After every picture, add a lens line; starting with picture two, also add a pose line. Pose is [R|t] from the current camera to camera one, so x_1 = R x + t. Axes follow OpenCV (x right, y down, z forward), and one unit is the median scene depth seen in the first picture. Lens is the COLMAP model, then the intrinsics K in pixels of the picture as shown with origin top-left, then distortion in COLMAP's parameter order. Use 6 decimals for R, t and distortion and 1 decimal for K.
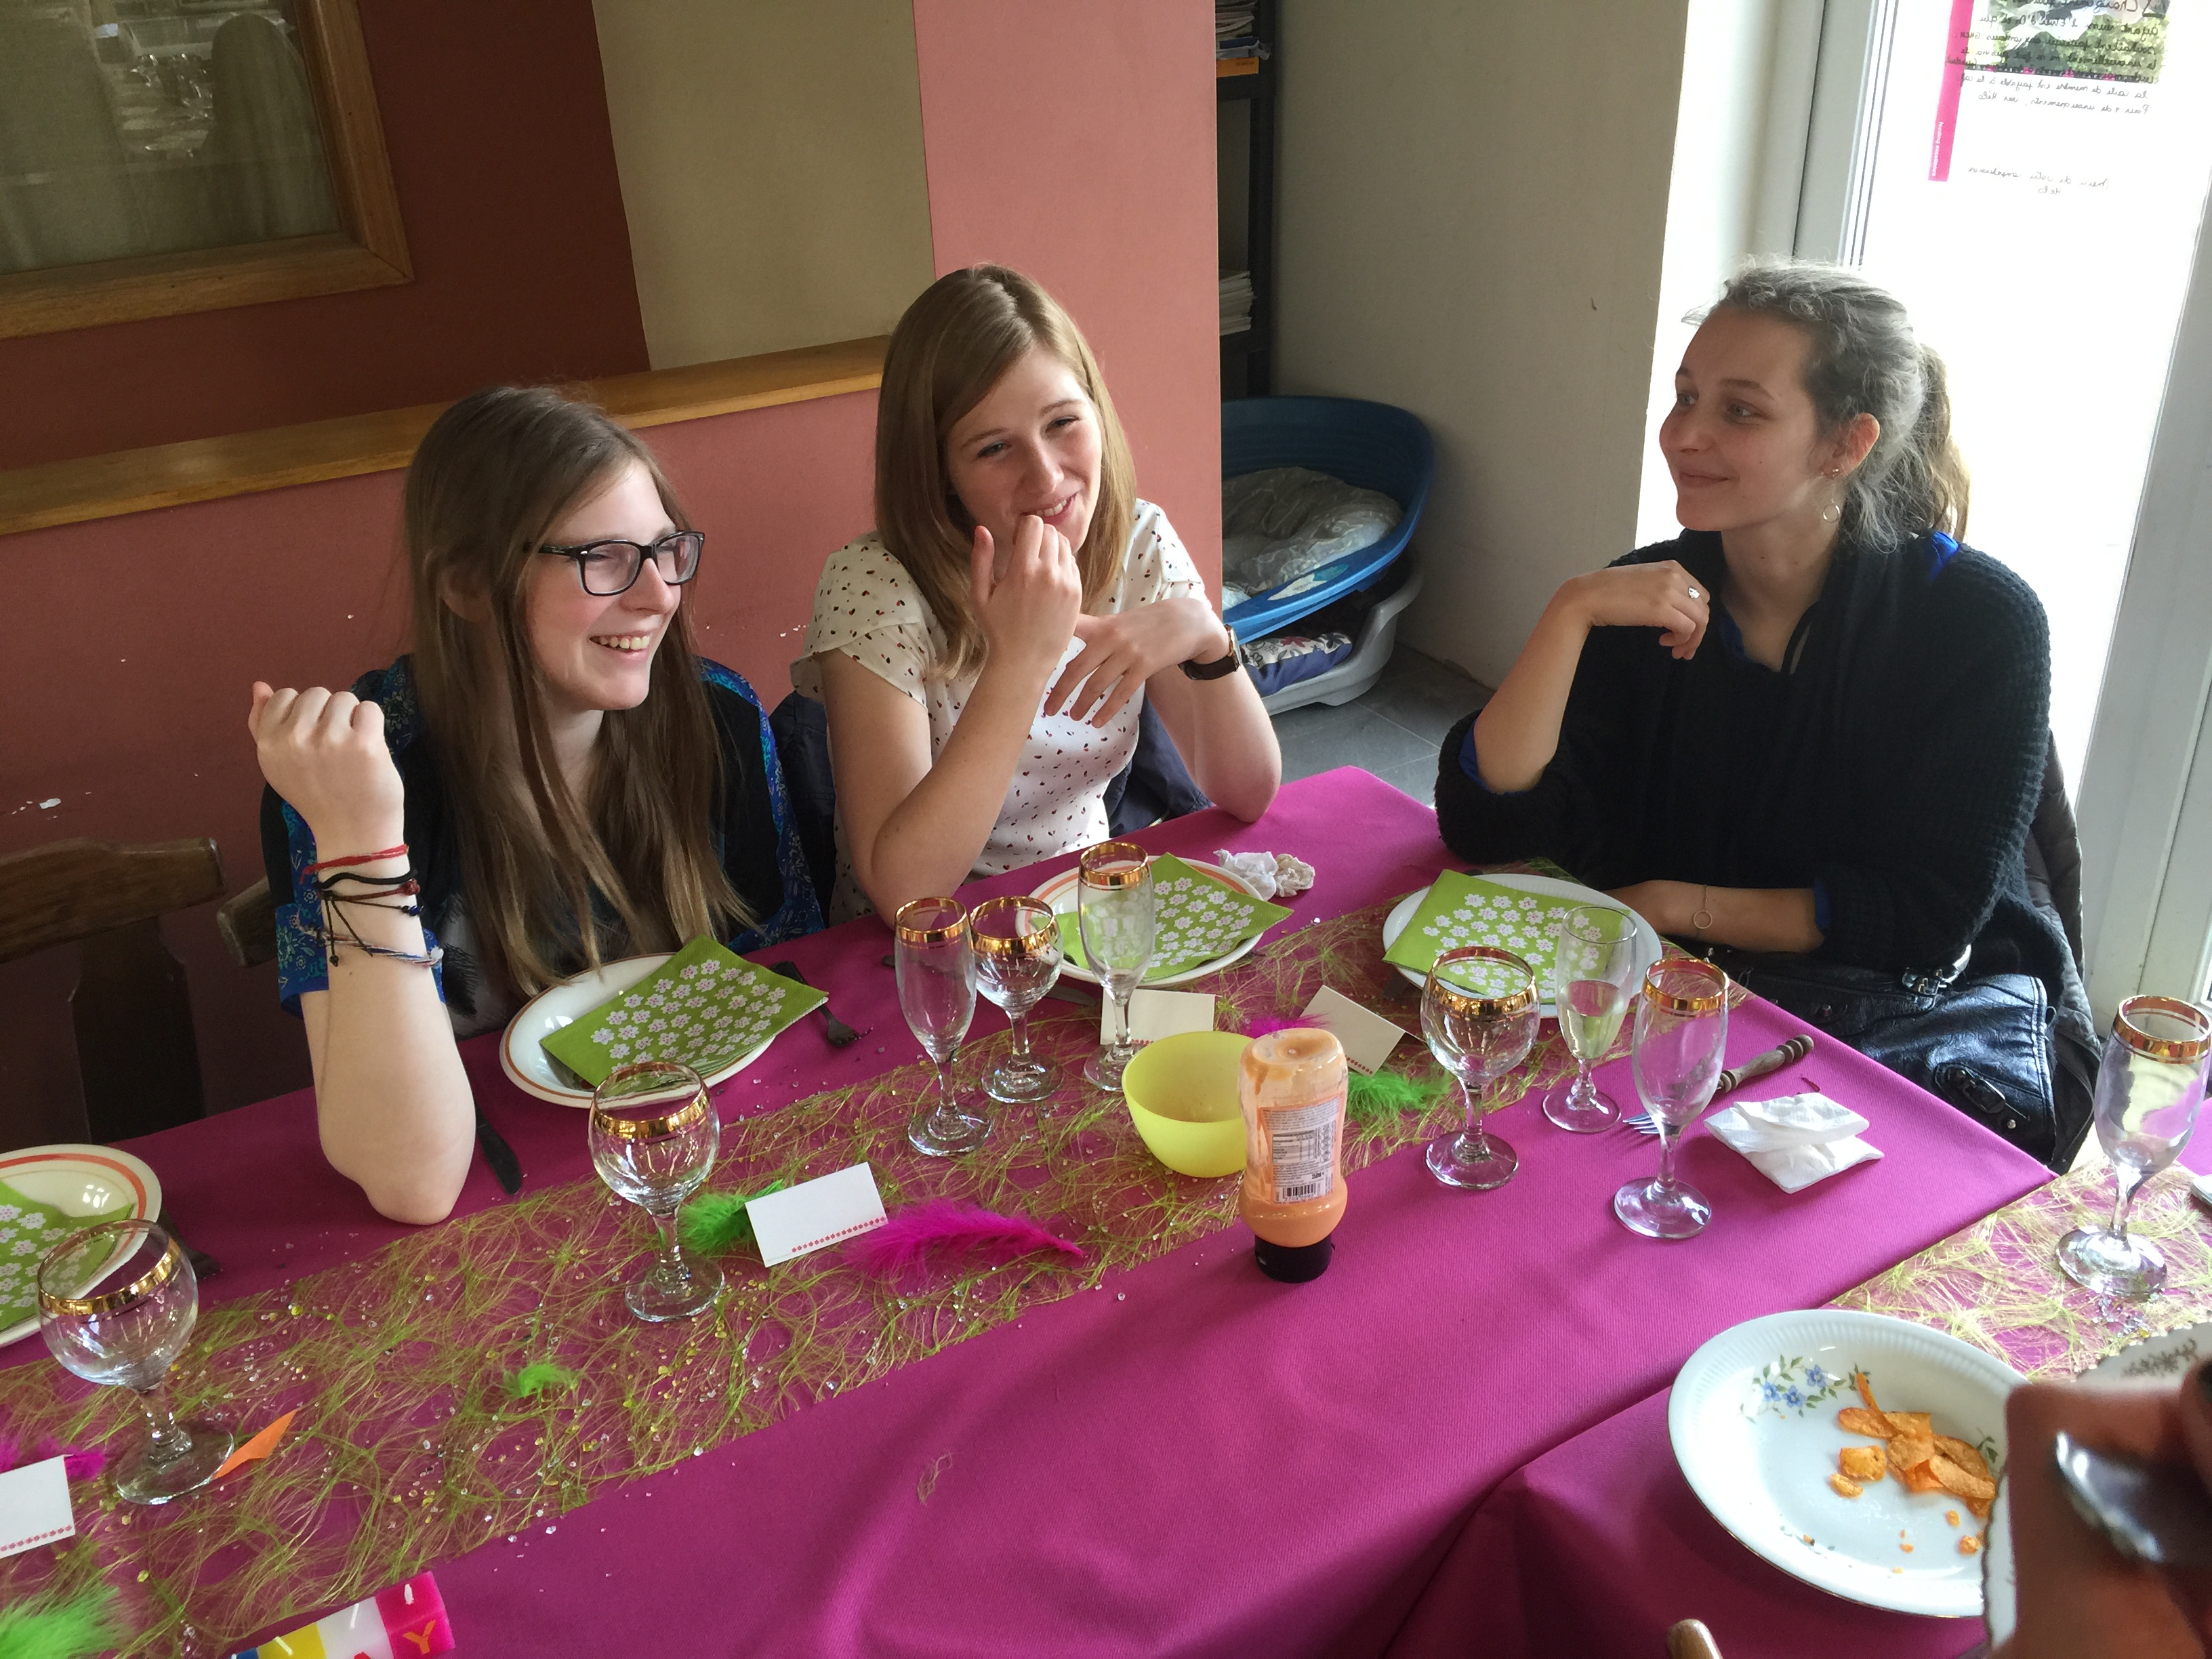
lens RADIAL K [[1895.3, 0, 1117.8], [0, 1895.3, 832.9], [0, 0, 1]] dist [0.075994, -0.103804]
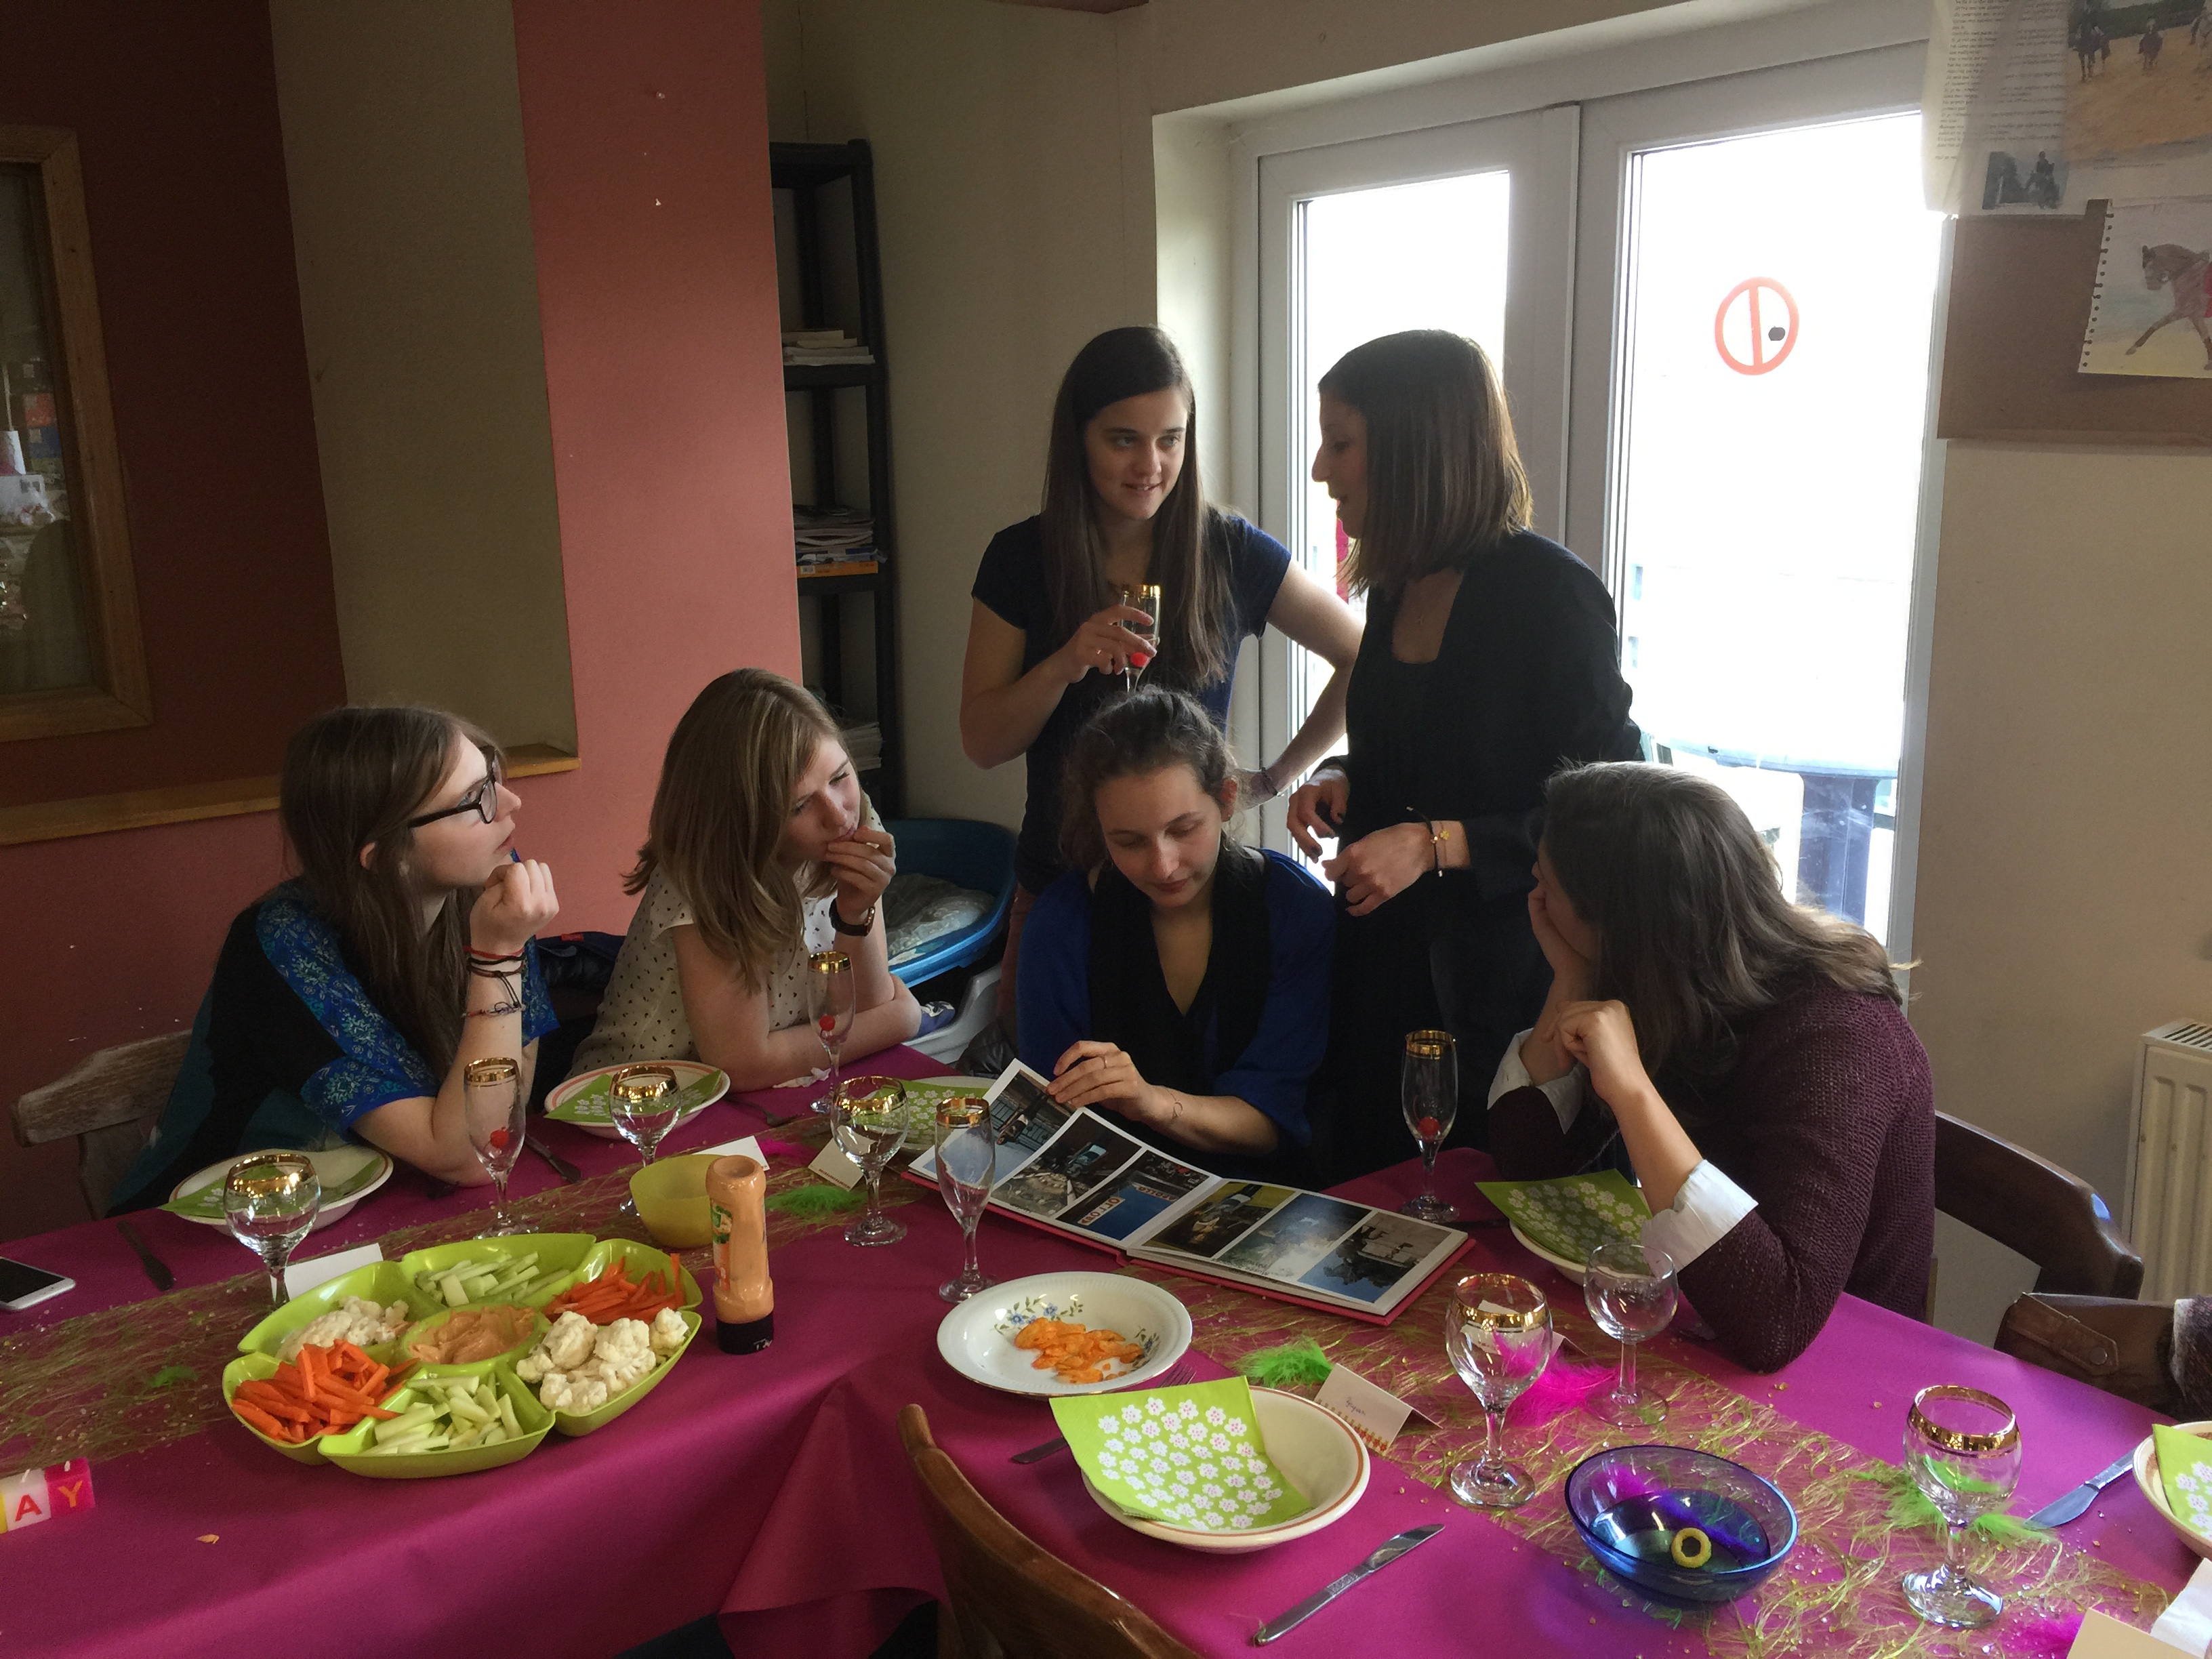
lens RADIAL K [[1915.3, 0, 1131.0], [0, 1915.3, 818.1], [0, 0, 1]] dist [0.072455, -0.092699]
pose [[0.992020, -0.008047, 0.125825, 0.088049], [0.040746, 0.964872, -0.259543, 0.110792], [-0.119316, 0.262598, 0.957500, -0.223348]]
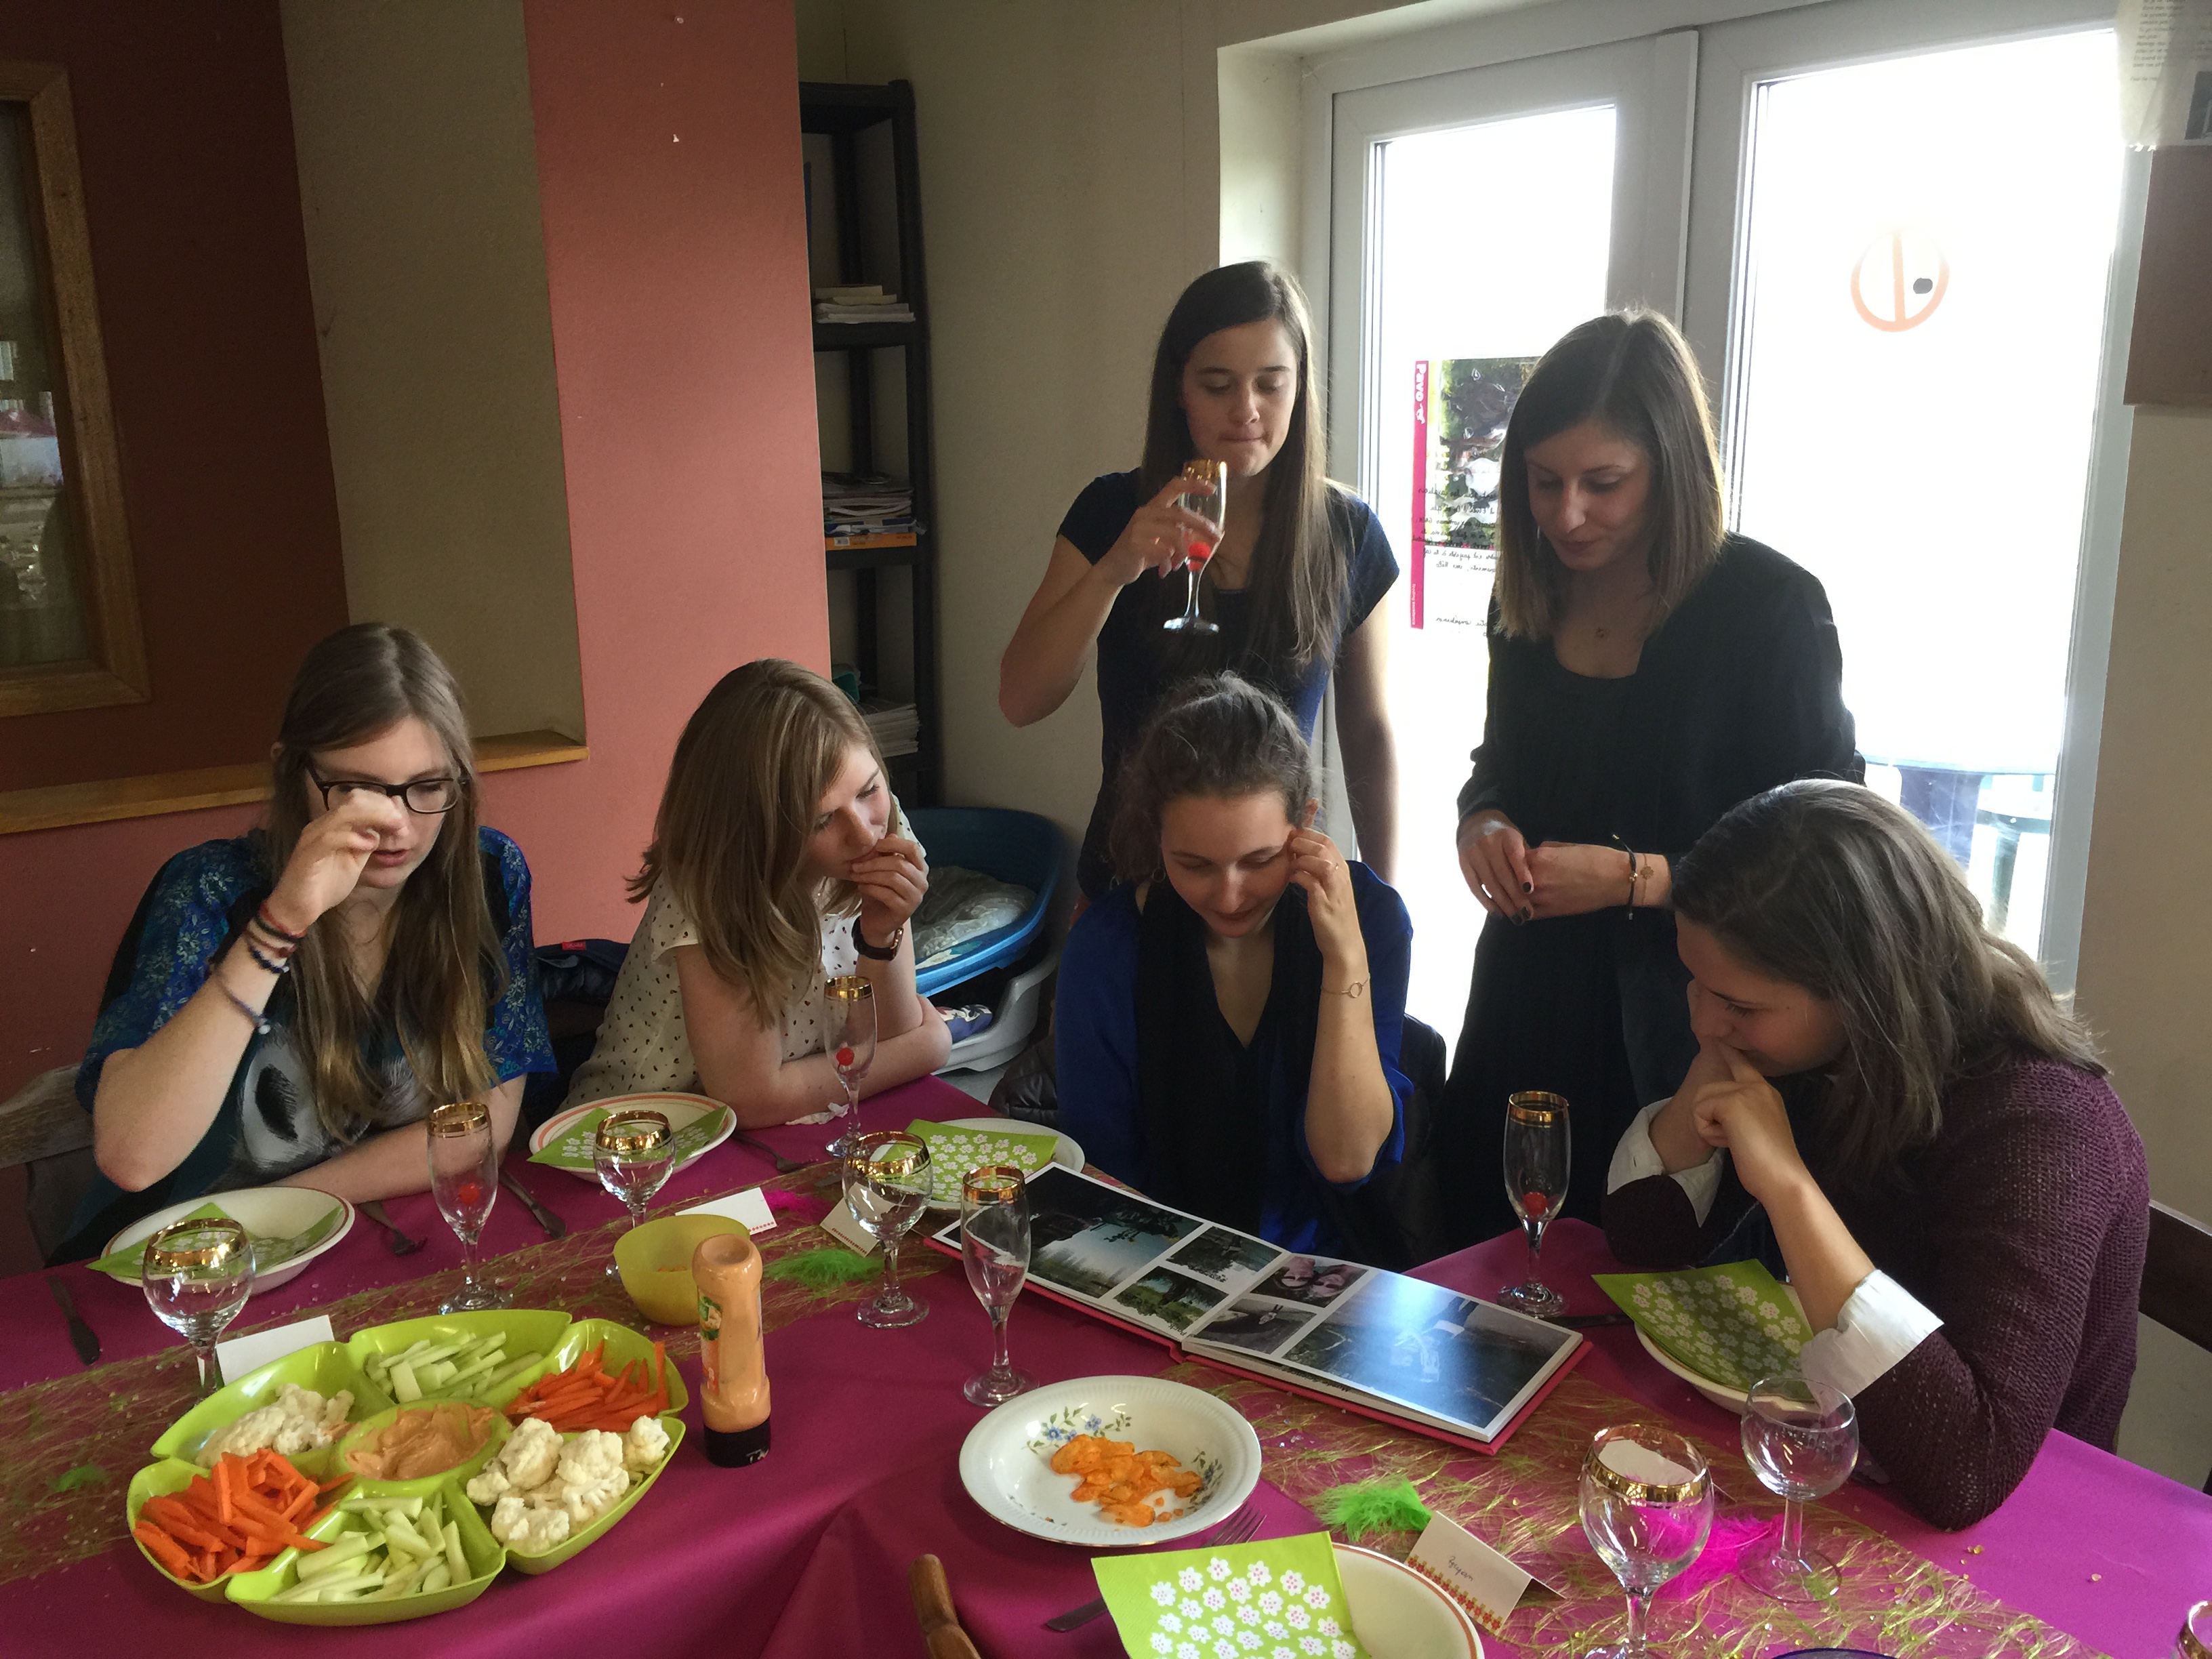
lens RADIAL K [[1918.5, 0, 1102.5], [0, 1918.5, 821.1], [0, 0, 1]] dist [0.071569, -0.097868]
pose [[0.996083, 0.002714, 0.088376, 0.093870], [0.019018, 0.969557, -0.244127, 0.073979], [-0.086348, 0.244851, 0.965708, -0.143693]]
